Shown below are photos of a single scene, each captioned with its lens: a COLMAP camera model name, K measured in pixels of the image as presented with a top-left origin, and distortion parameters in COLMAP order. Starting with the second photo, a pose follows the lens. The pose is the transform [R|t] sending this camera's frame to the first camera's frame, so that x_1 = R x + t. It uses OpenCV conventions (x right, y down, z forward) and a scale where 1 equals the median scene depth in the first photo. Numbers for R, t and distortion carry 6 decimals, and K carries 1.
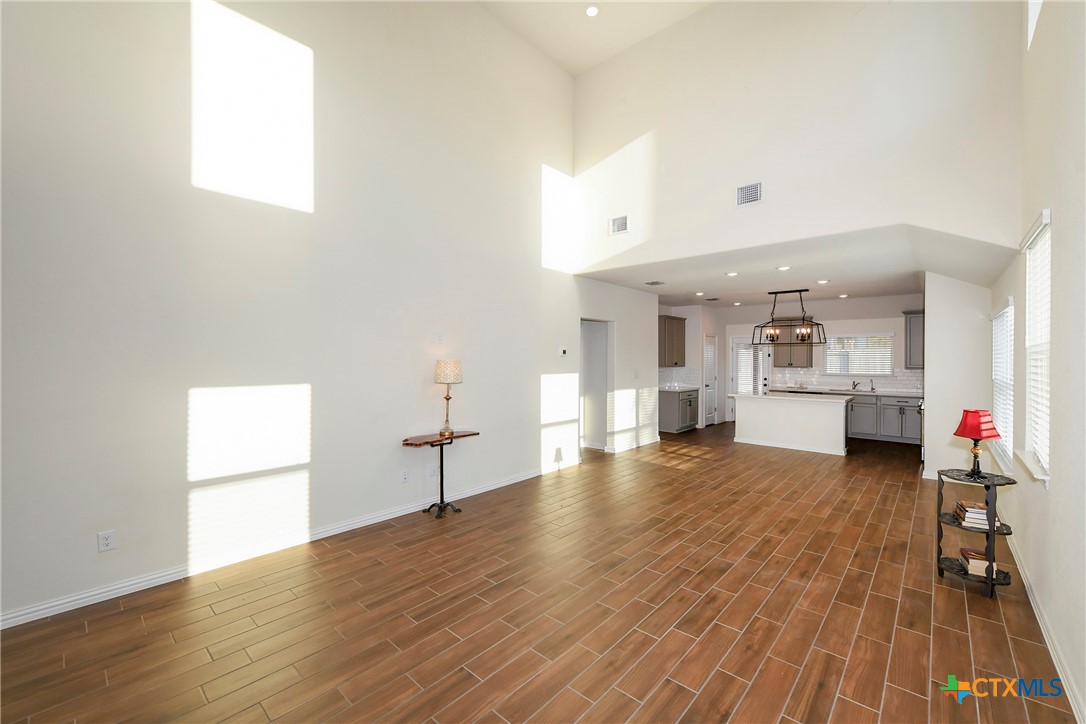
lens RADIAL K [[433.0, 0, 537.9], [0, 433.0, 359.6], [0, 0, 1]] dist [-0.000972, -0.000365]
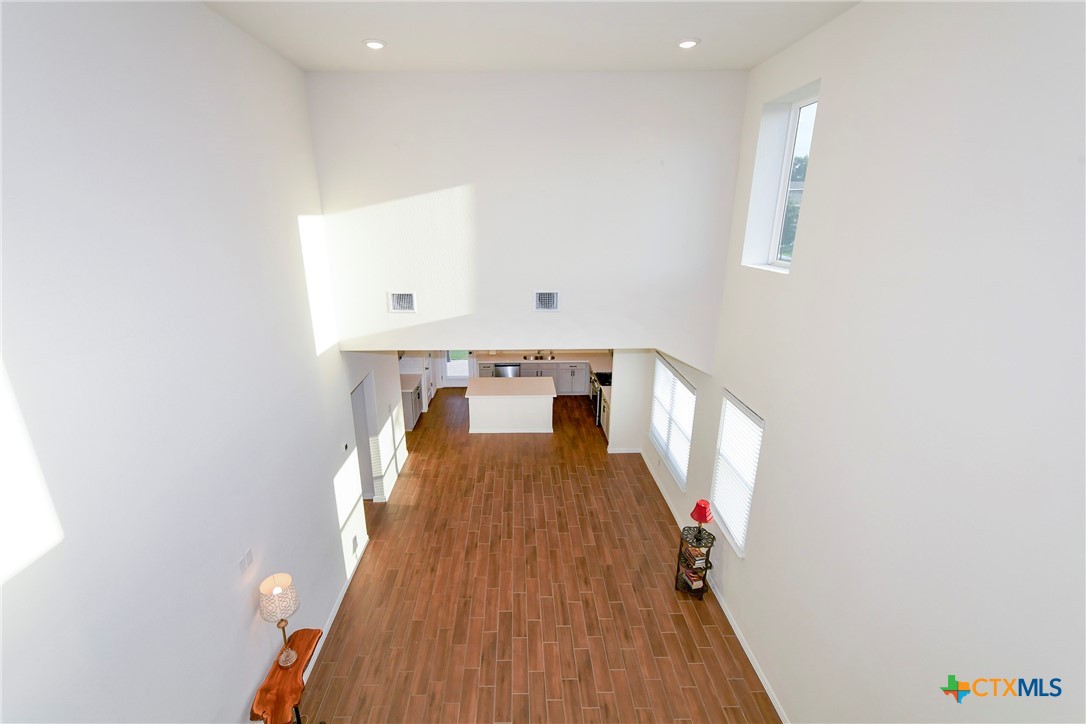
lens RADIAL K [[472.7, 0, 512.9], [0, 472.7, 362.0], [0, 0, 1]] dist [-0.001247, -0.000184]
pose [[0.735939, -0.211154, 0.643279, -0.367280], [0.013808, 0.954607, 0.297549, -0.635070], [-0.676907, -0.210095, 0.705448, 0.238760]]
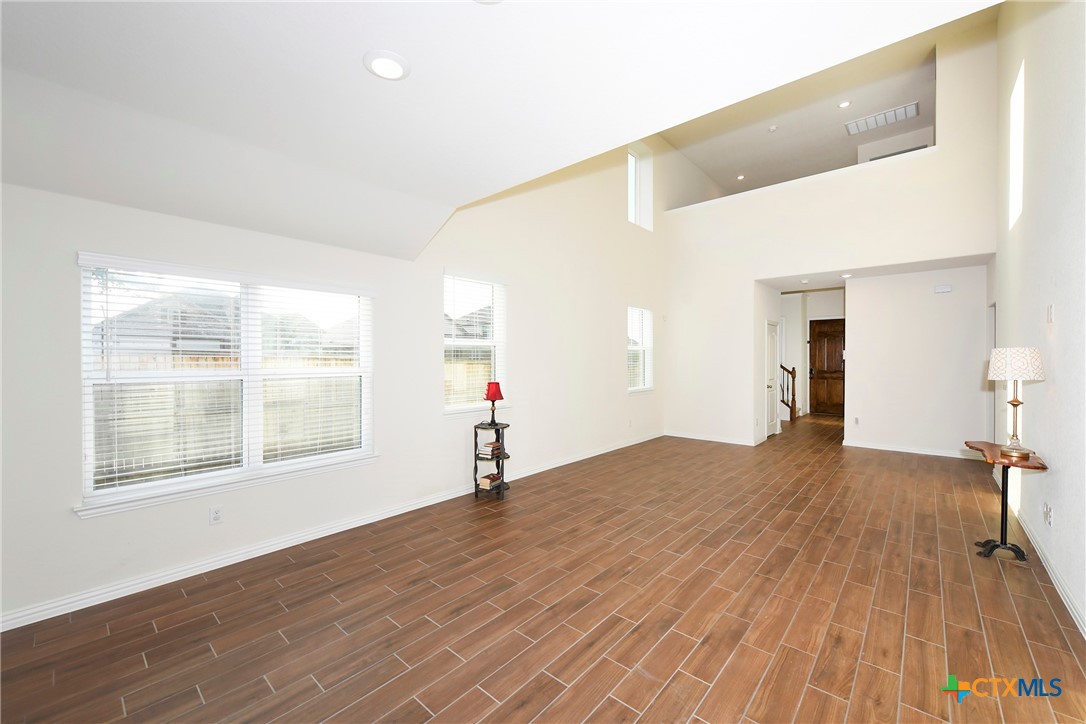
lens RADIAL K [[431.9, 0, 543.0], [0, 431.9, 362.0], [0, 0, 1]] dist [0.000320, 0.000175]
pose [[-0.999734, -0.001284, -0.023023, 0.599251], [-0.001584, 0.999914, 0.013011, 0.014006], [0.023004, 0.013044, -0.999650, 1.769695]]
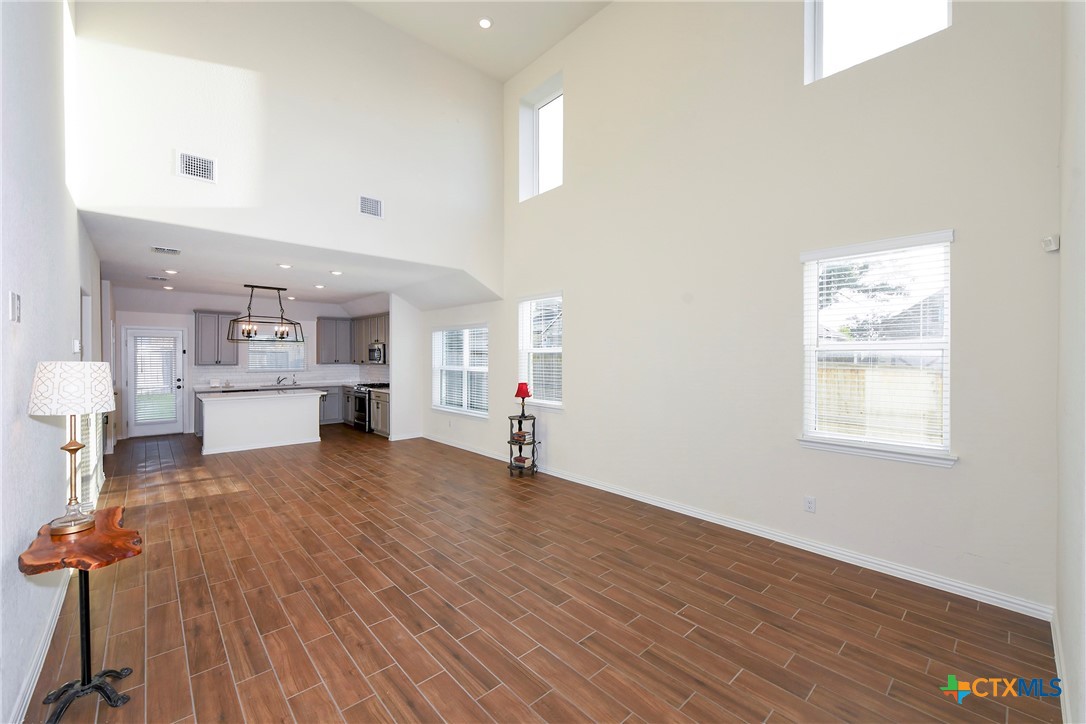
lens RADIAL K [[443.1, 0, 545.1], [0, 443.1, 360.7], [0, 0, 1]] dist [-0.001615, -0.000320]
pose [[0.088716, -0.013657, 0.995963, -0.650393], [0.002640, 0.999906, 0.013475, -0.006053], [-0.996053, 0.001434, 0.088744, 0.501854]]
